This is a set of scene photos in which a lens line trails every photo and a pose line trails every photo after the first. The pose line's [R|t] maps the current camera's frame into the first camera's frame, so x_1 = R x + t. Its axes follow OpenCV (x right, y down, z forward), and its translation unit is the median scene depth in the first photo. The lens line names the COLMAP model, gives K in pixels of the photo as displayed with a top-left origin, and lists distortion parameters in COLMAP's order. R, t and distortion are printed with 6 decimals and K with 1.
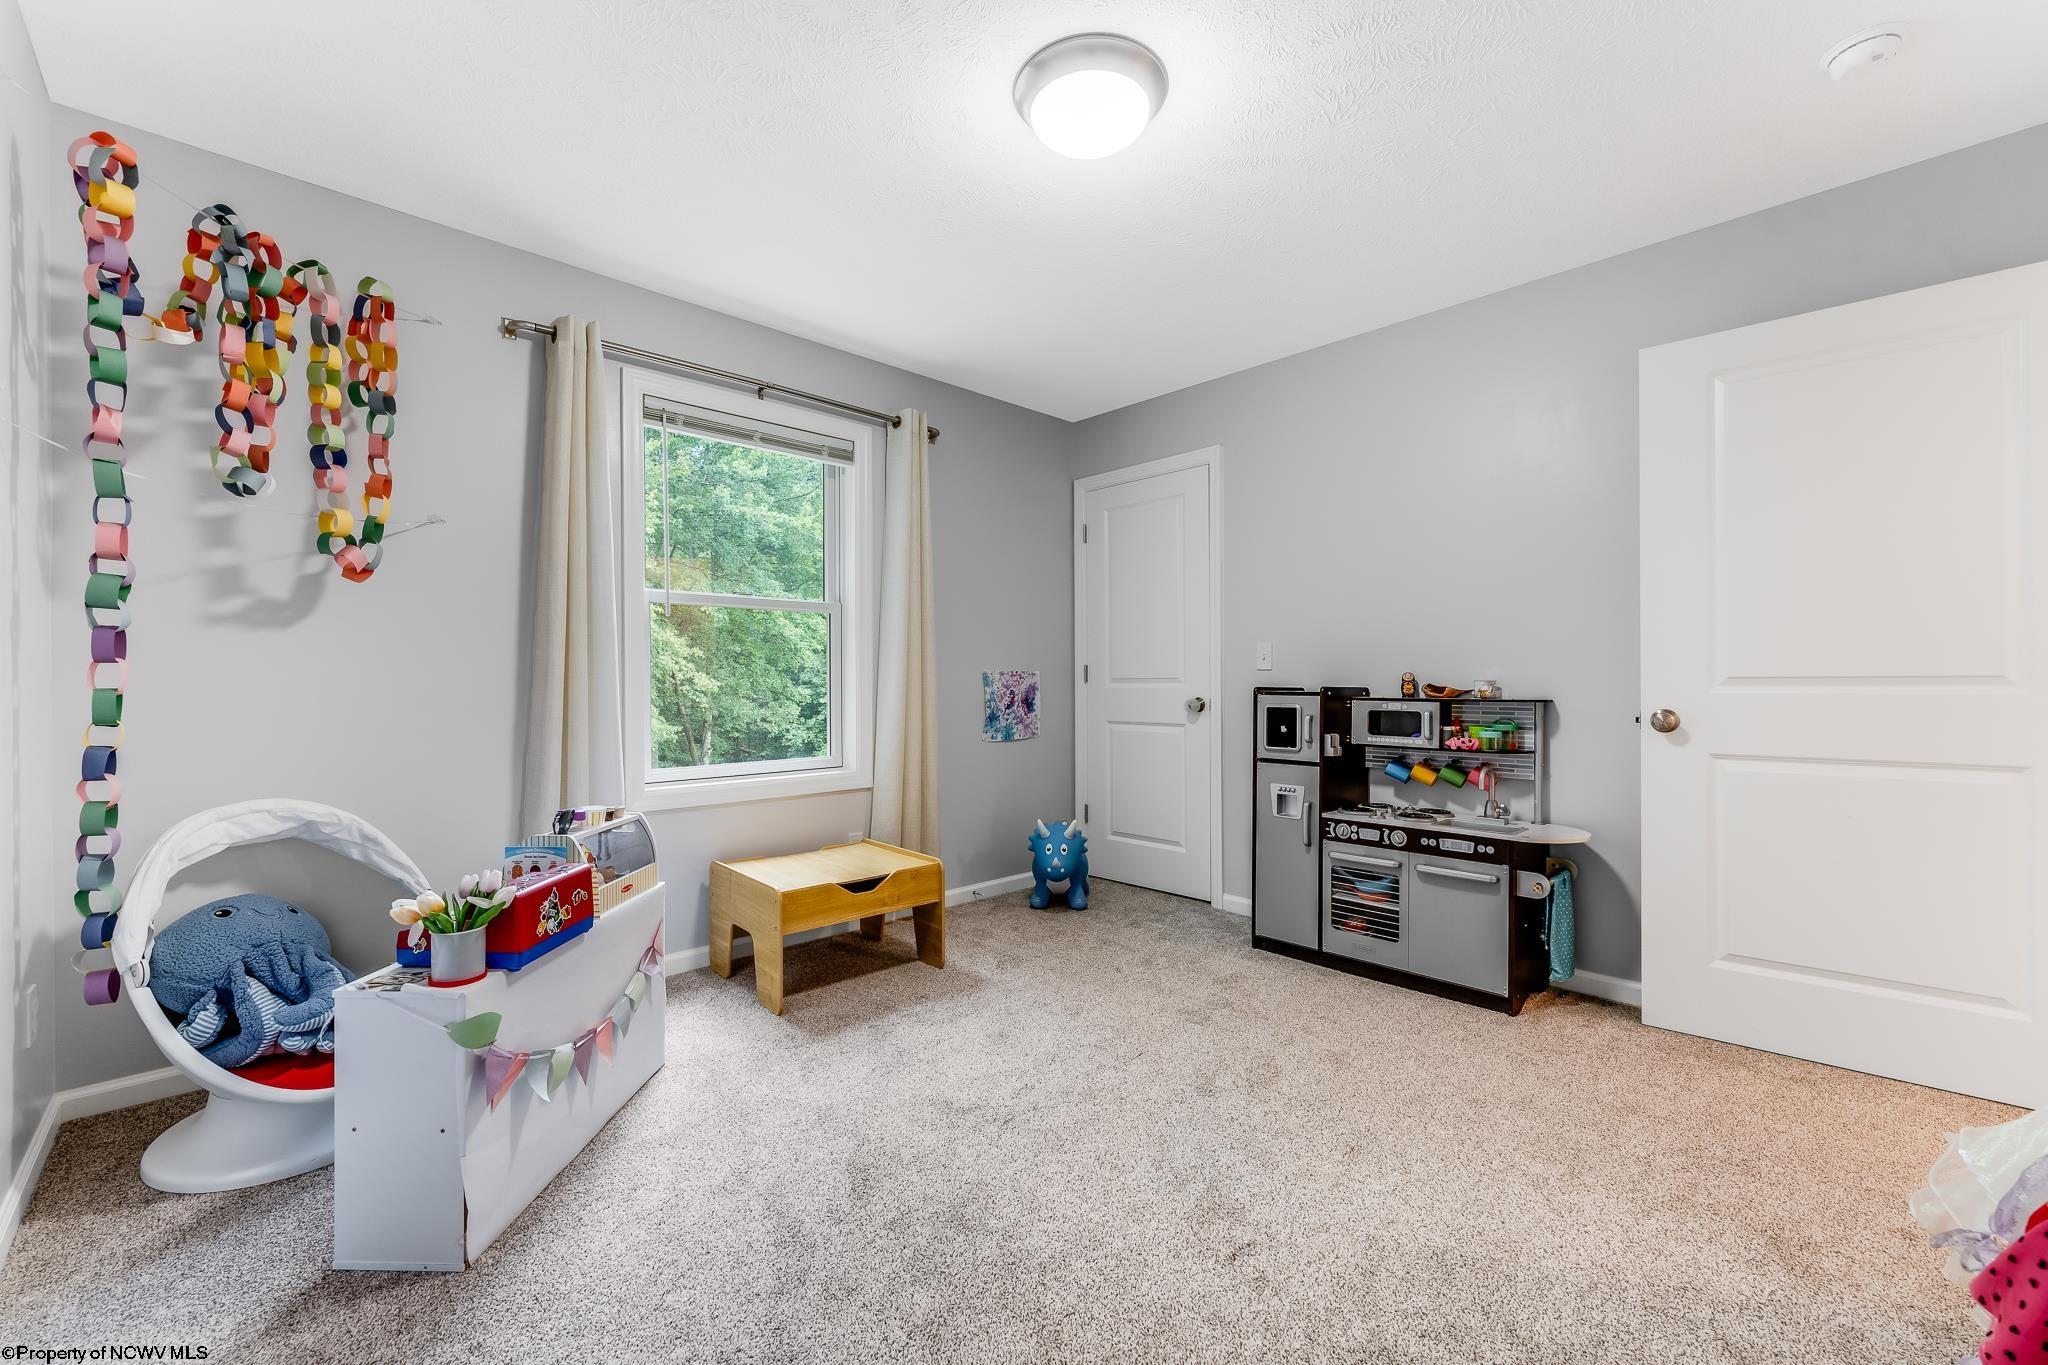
lens RADIAL K [[814.7, 0, 1016.7], [0, 814.7, 684.0], [0, 0, 1]] dist [0.001063, 0.000032]
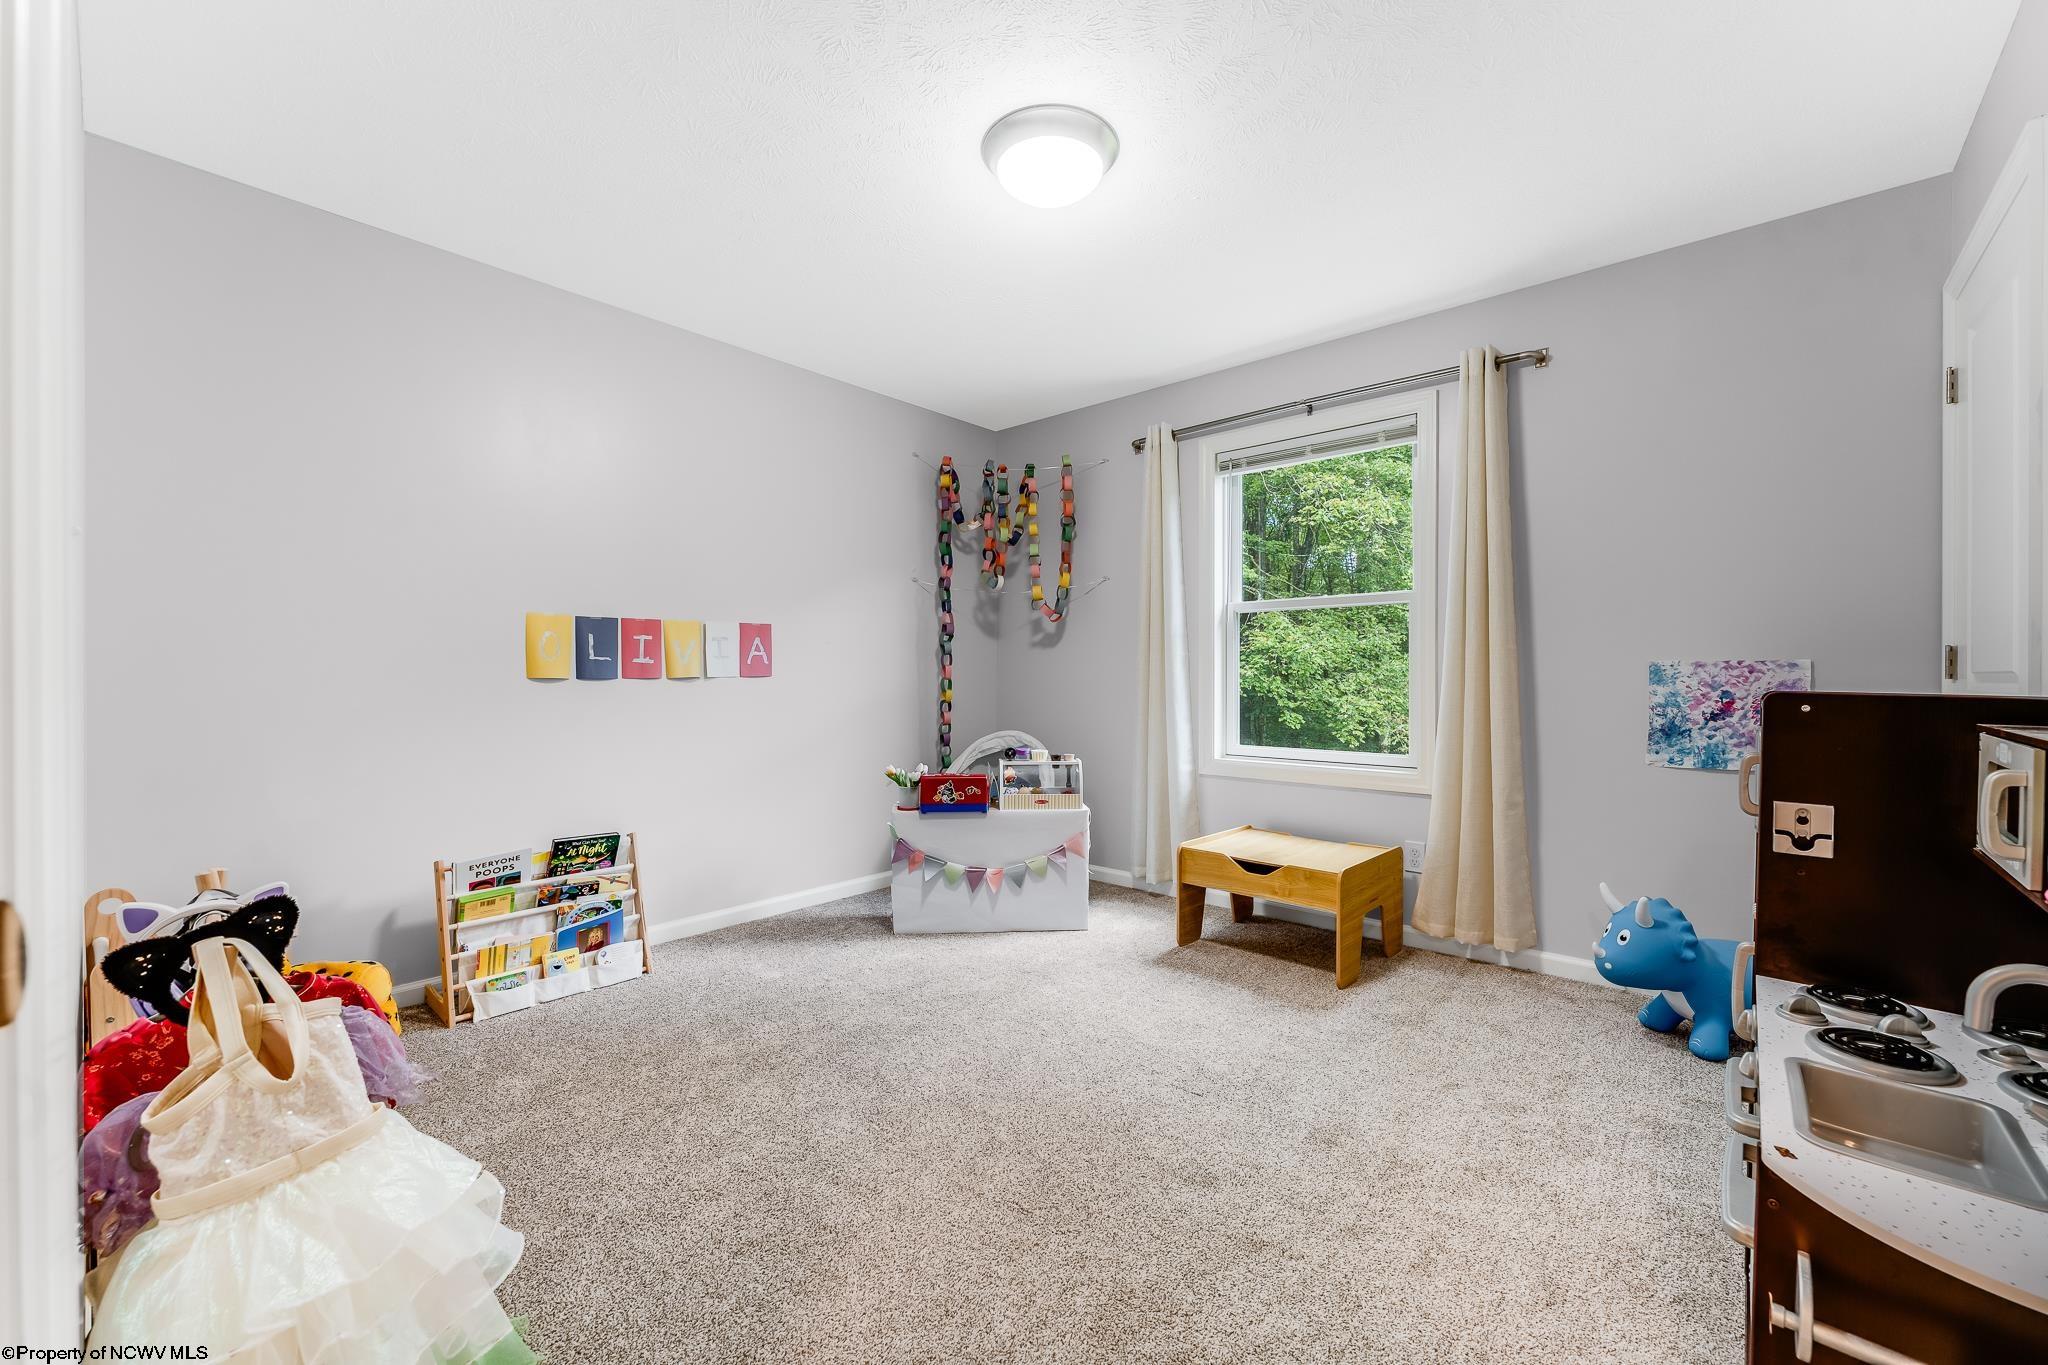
lens RADIAL K [[814.7, 0, 1017.7], [0, 814.7, 677.9], [0, 0, 1]] dist [0.001063, 0.000032]
pose [[0.095599, 0.003427, -0.995414, 0.660116], [-0.007032, 0.999971, 0.002767, -0.000387], [0.995395, 0.006736, 0.095620, 0.464145]]
